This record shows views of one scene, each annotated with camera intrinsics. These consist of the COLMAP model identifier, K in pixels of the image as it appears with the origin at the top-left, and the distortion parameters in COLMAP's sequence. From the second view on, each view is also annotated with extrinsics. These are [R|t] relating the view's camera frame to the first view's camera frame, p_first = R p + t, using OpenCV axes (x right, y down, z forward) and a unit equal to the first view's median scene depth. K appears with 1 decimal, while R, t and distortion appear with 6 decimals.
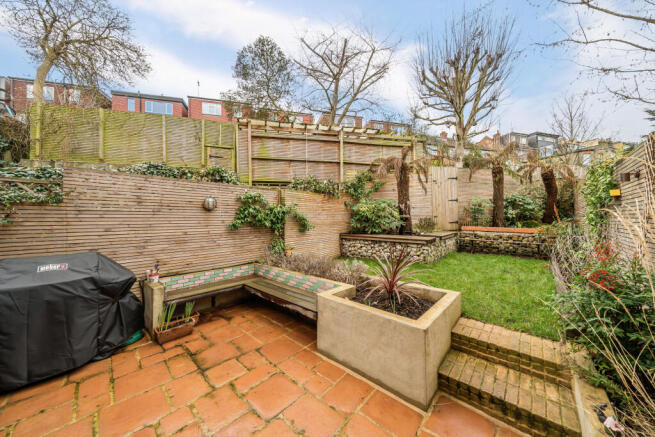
lens RADIAL K [[227.7, 0, 327.5], [0, 227.7, 218.5], [0, 0, 1]] dist [0.000104, -0.000038]
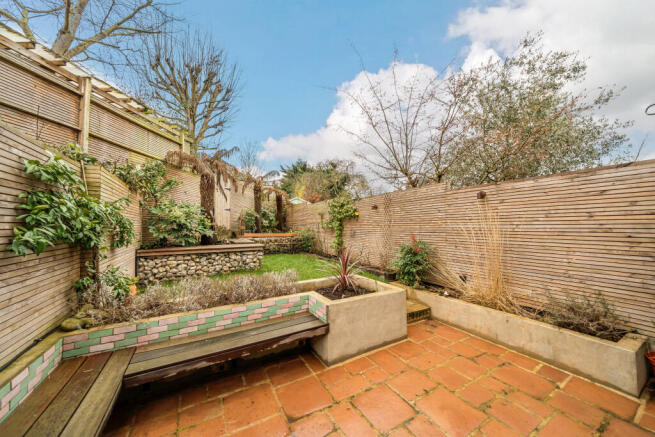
lens RADIAL K [[226.6, 0, 327.5], [0, 226.6, 218.5], [0, 0, 1]] dist [0.000168, -0.000017]
pose [[0.305737, 0.035176, 0.951466, -0.398635], [0.001629, 0.999296, -0.037468, 0.002412], [-0.952115, 0.013005, 0.305464, 0.293039]]
